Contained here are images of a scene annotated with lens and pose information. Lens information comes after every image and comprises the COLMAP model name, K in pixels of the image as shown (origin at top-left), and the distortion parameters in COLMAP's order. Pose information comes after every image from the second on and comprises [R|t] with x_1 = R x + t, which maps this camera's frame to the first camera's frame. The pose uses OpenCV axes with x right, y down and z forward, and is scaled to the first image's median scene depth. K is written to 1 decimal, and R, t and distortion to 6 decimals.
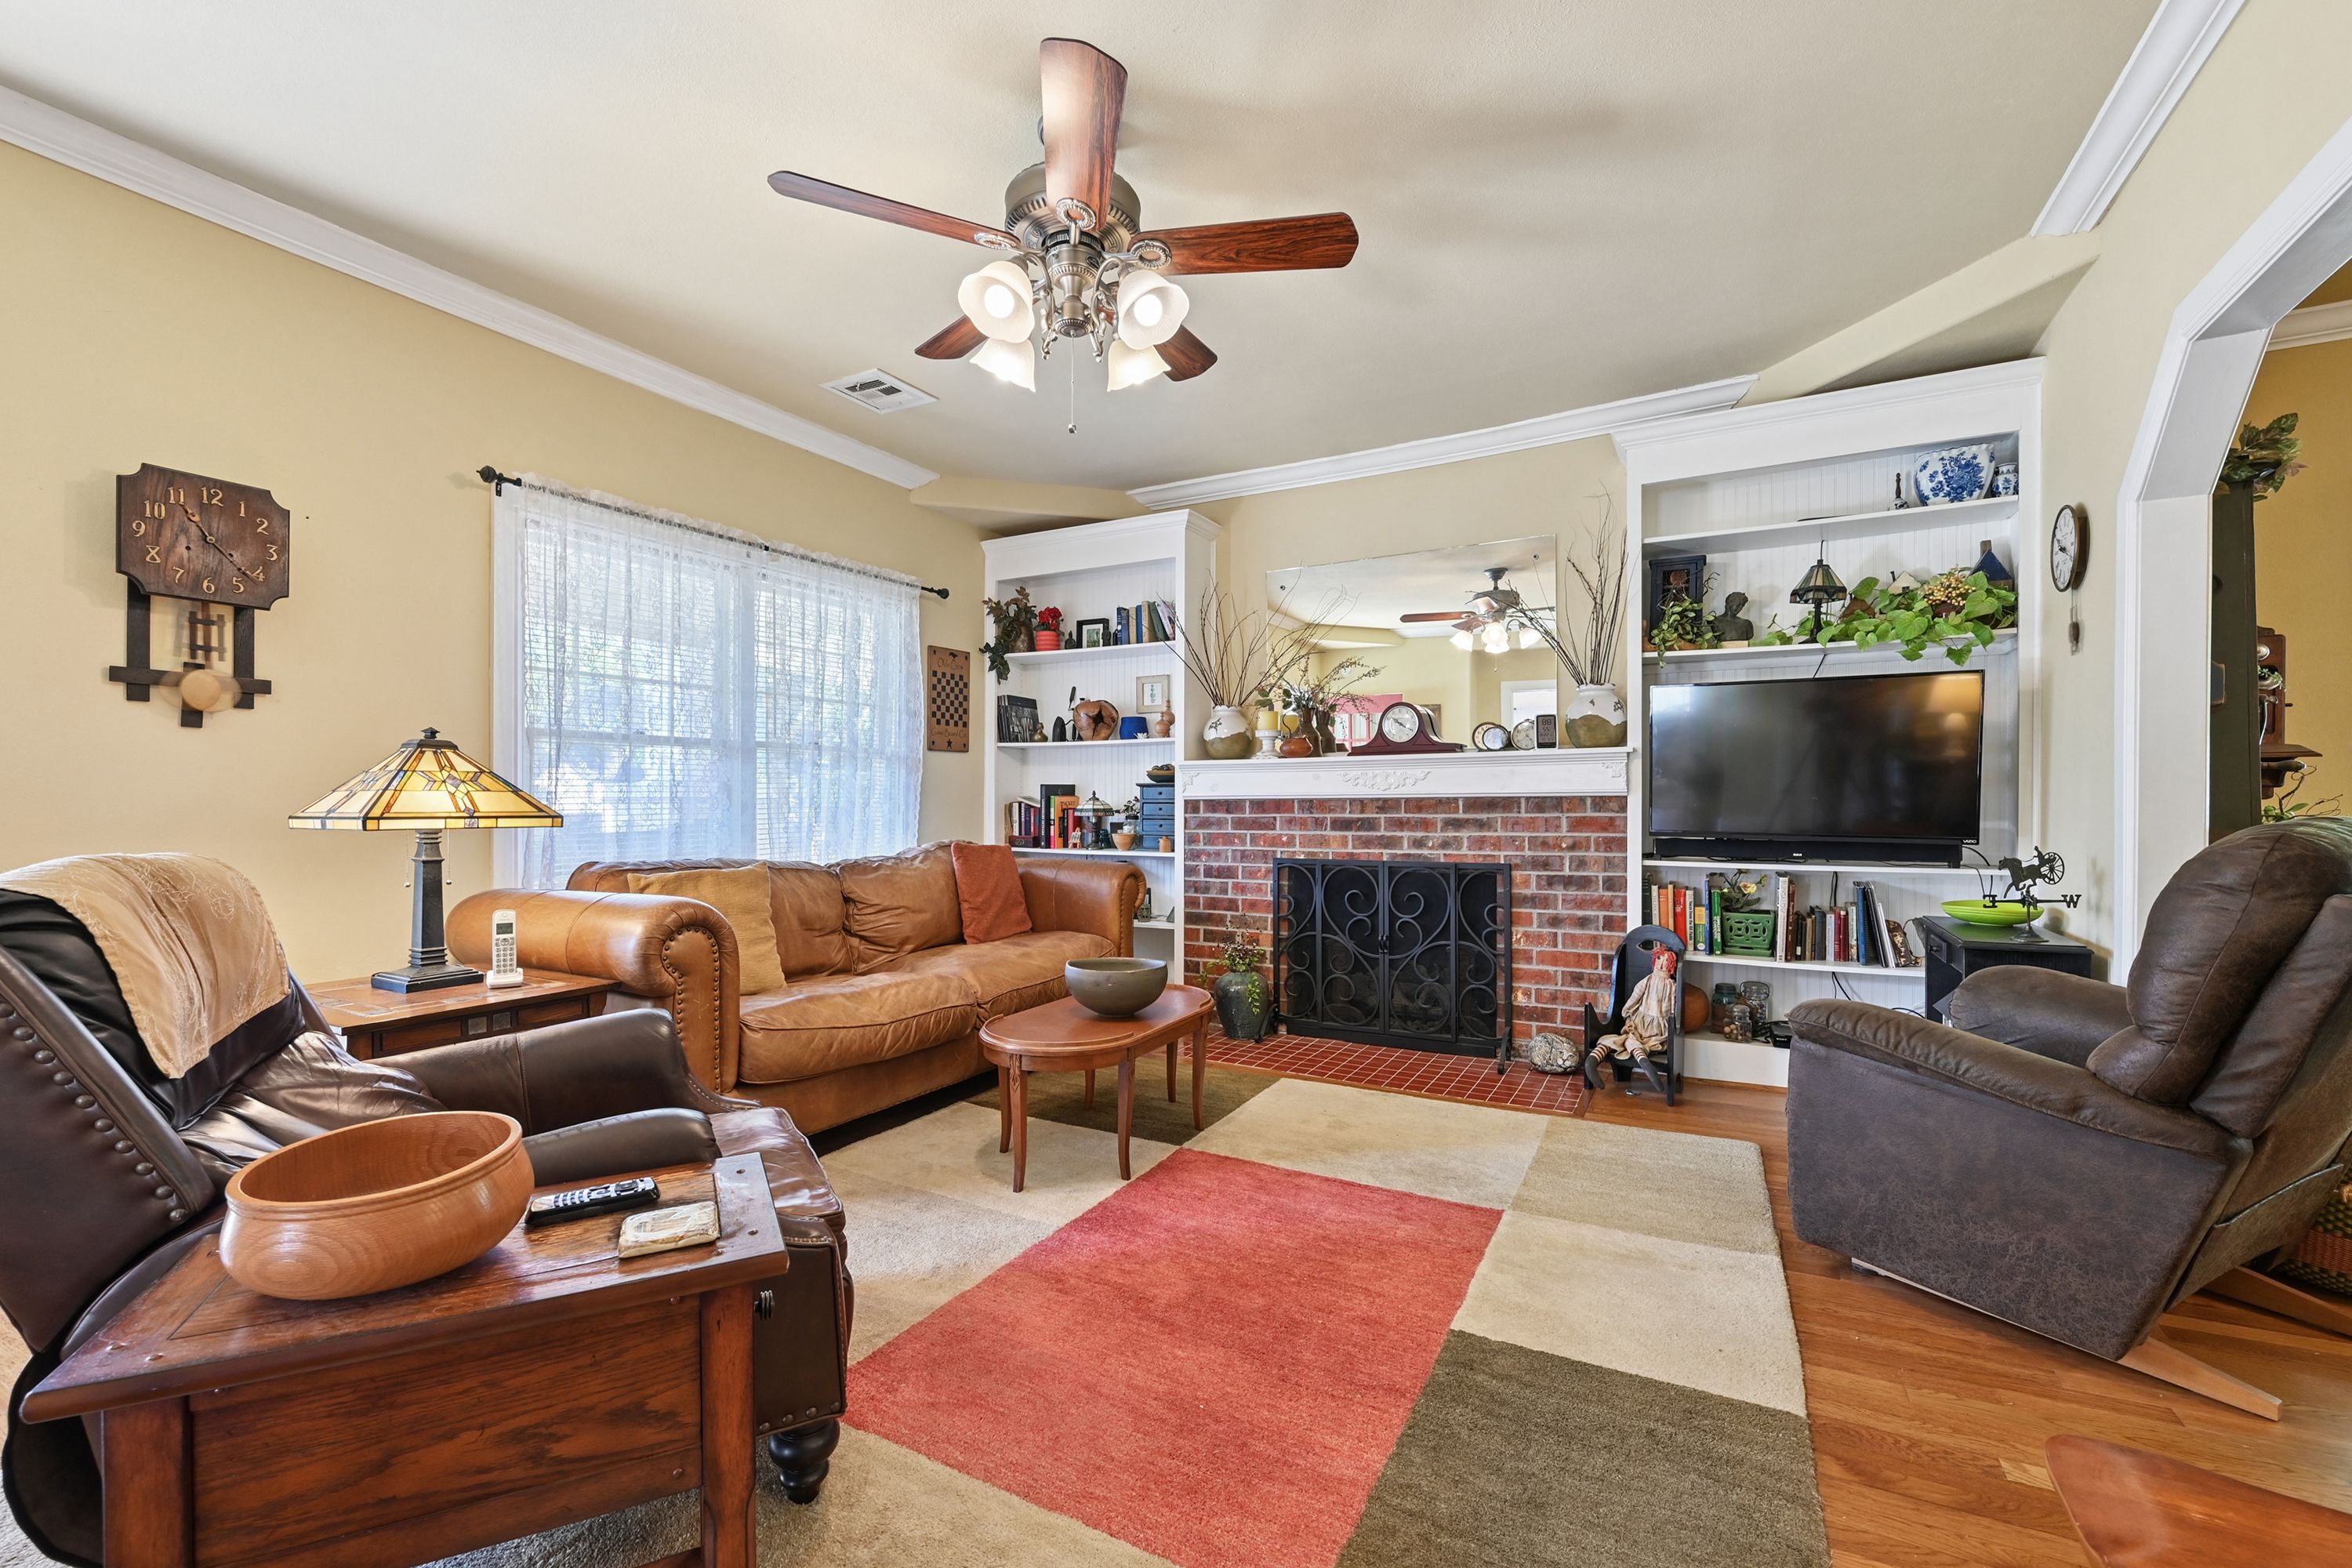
lens RADIAL K [[954.3, 0, 1188.7], [0, 954.3, 807.1], [0, 0, 1]] dist [-0.007239, 0.001464]
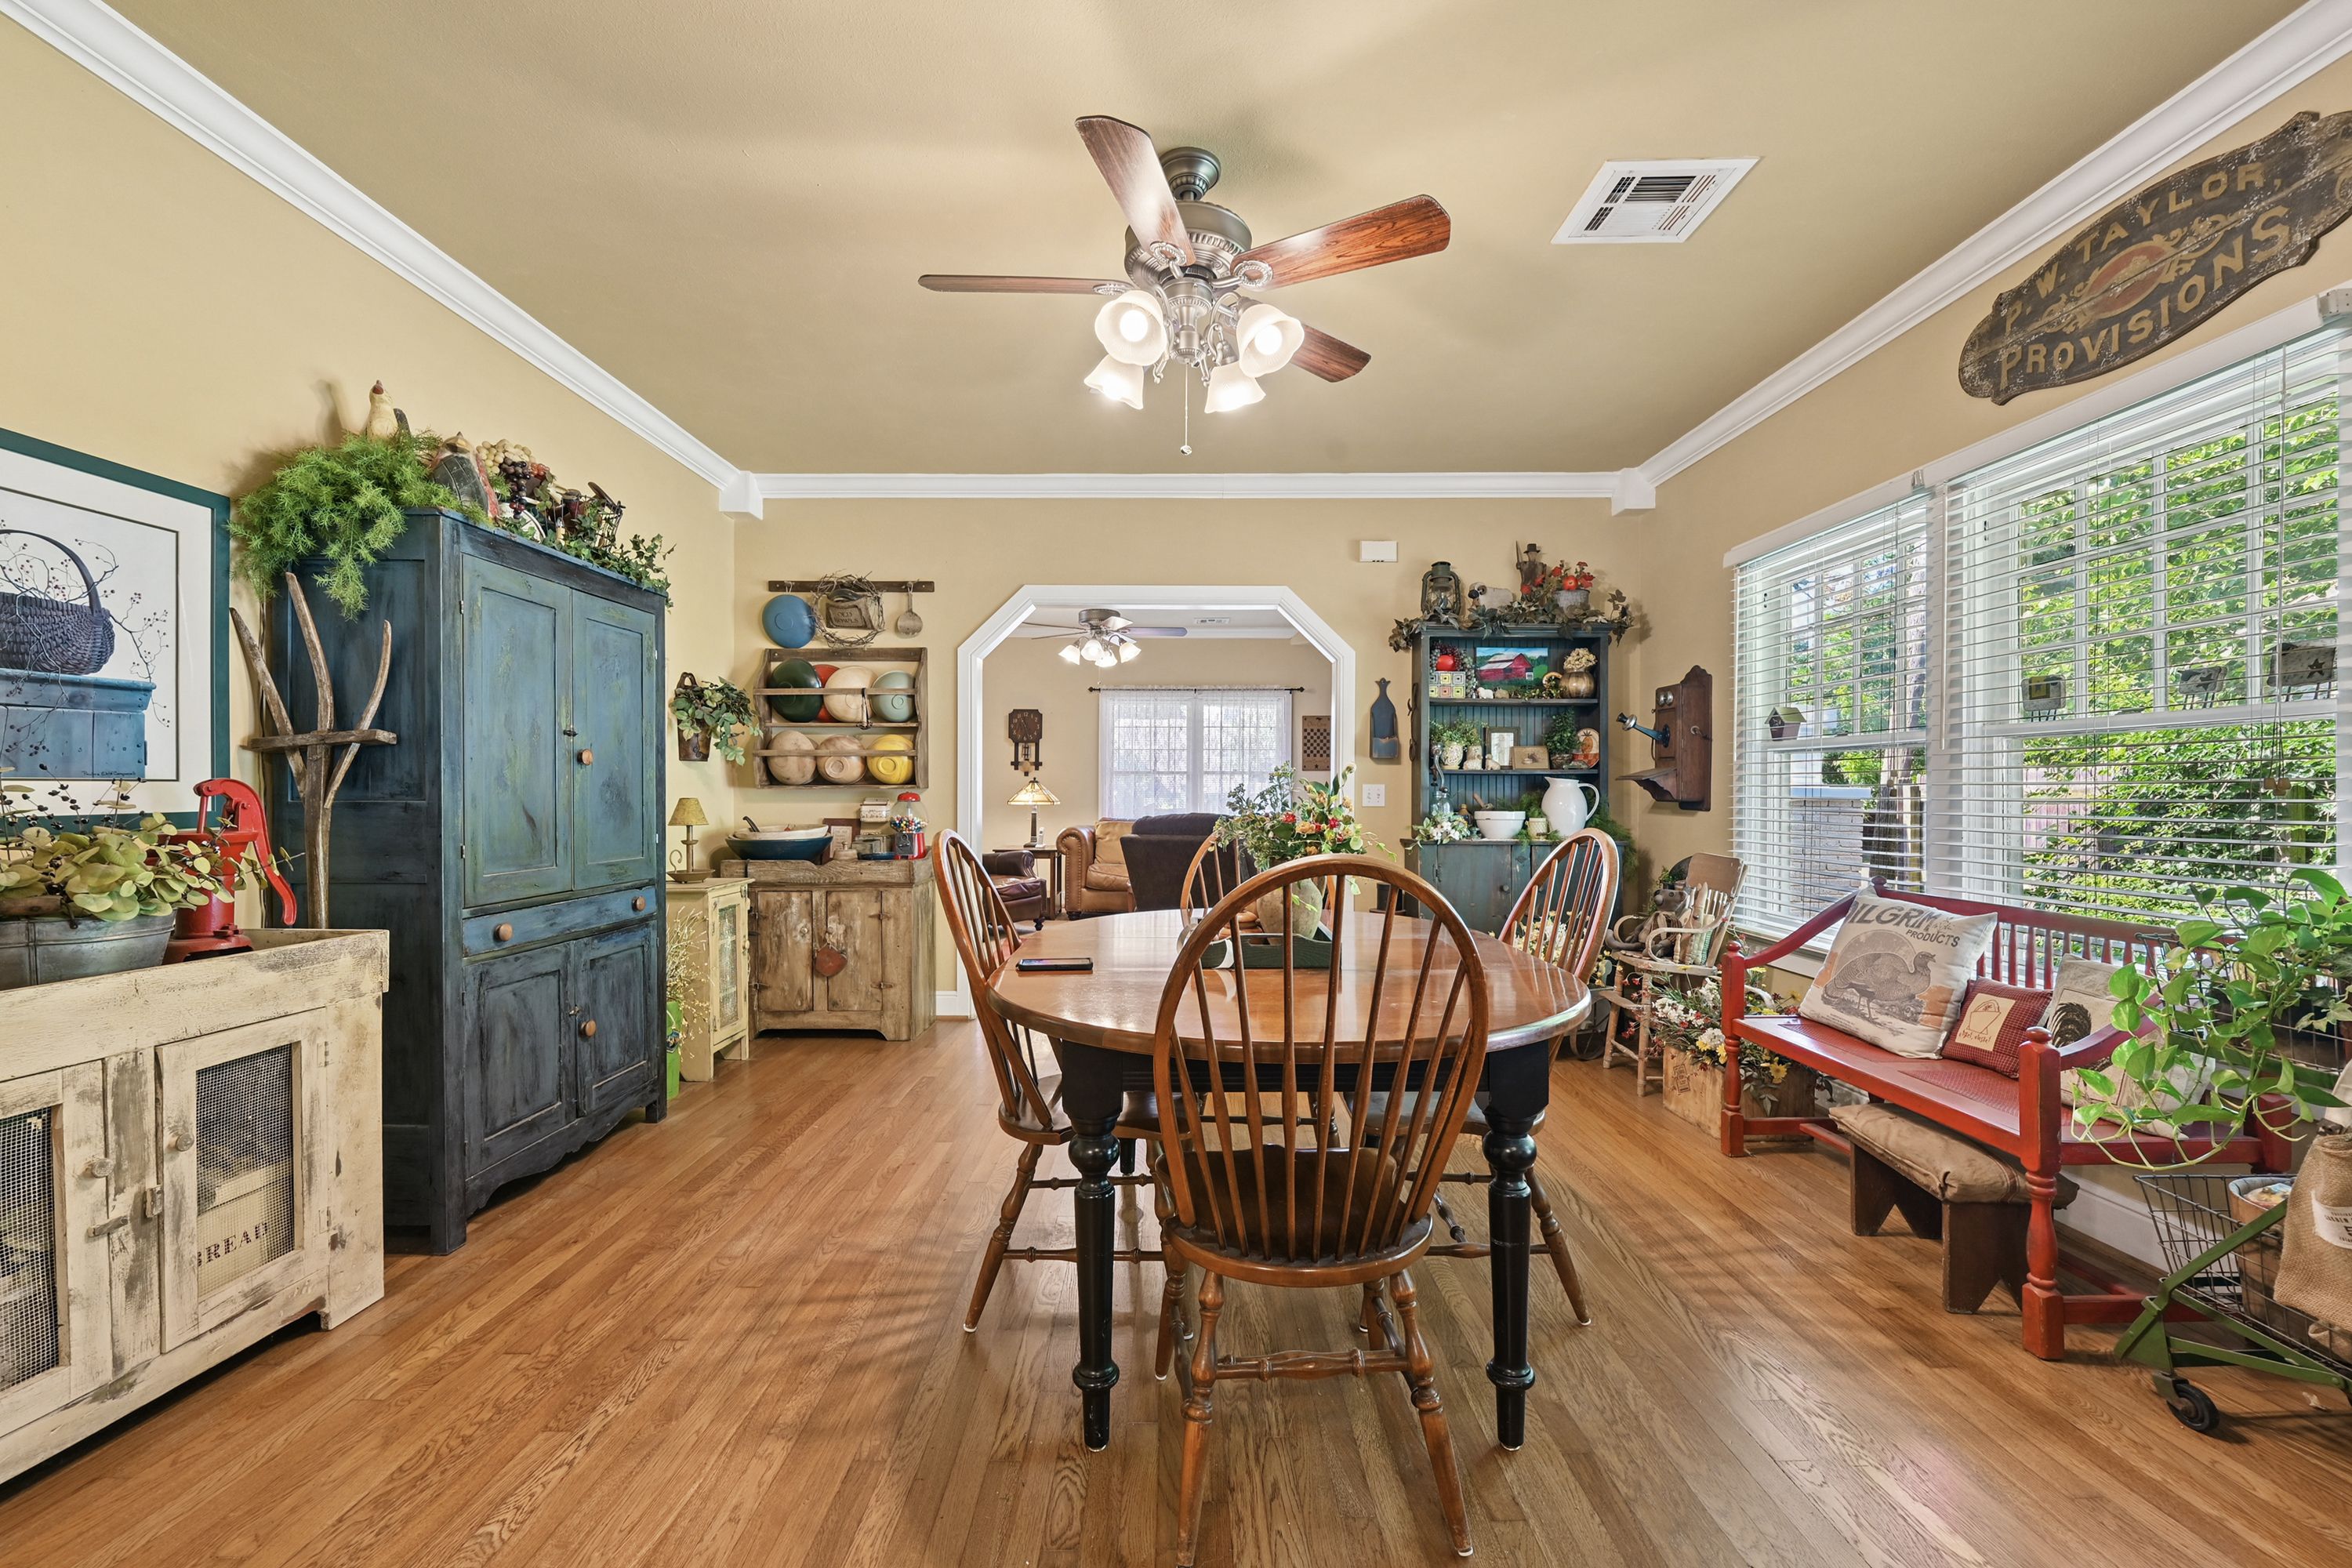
lens RADIAL K [[954.3, 0, 1173.8], [0, 954.3, 794.1], [0, 0, 1]] dist [-0.007239, 0.001464]
pose [[0.486982, 0.009472, -0.873361, 1.942613], [-0.009564, 0.999939, 0.005512, -0.031805], [0.873360, 0.005668, 0.487043, -0.237551]]
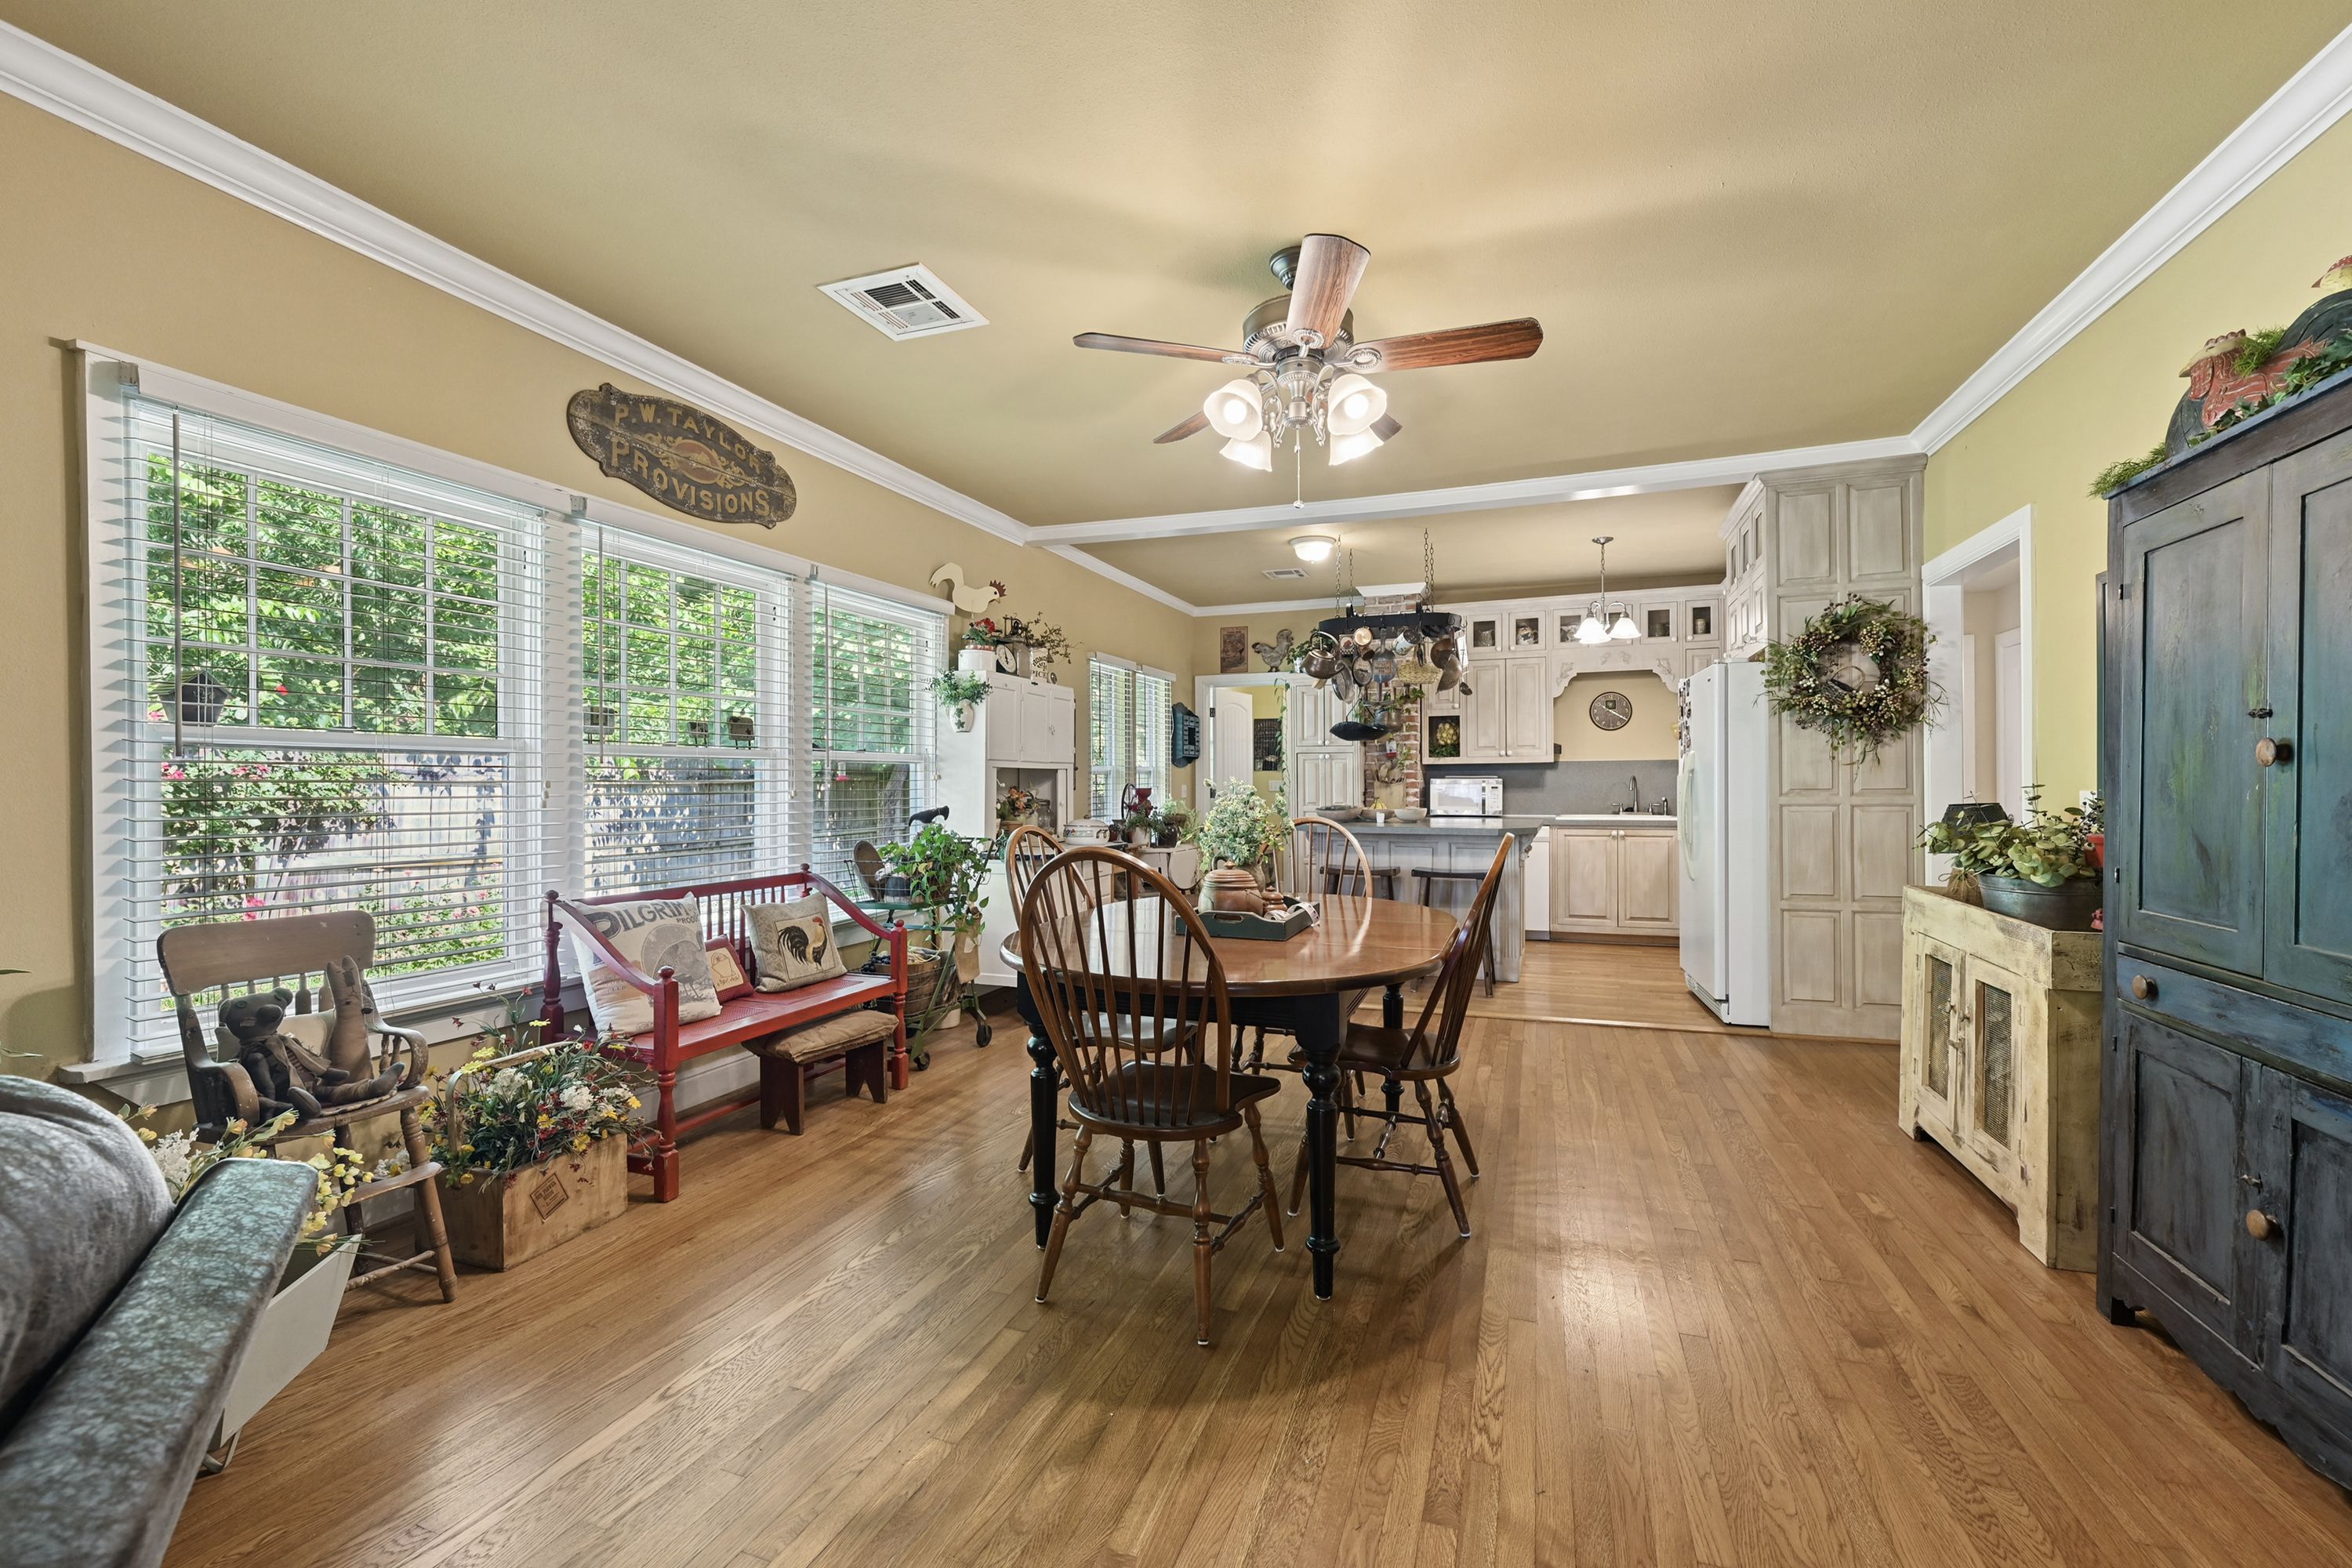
lens RADIAL K [[954.3, 0, 1177.7], [0, 954.3, 781.1], [0, 0, 1]] dist [-0.007239, 0.001464]
pose [[-0.153131, 0.006203, 0.988186, 0.500300], [0.011199, 0.999927, -0.004541, -0.048168], [-0.988142, 0.010372, -0.153189, 0.369980]]
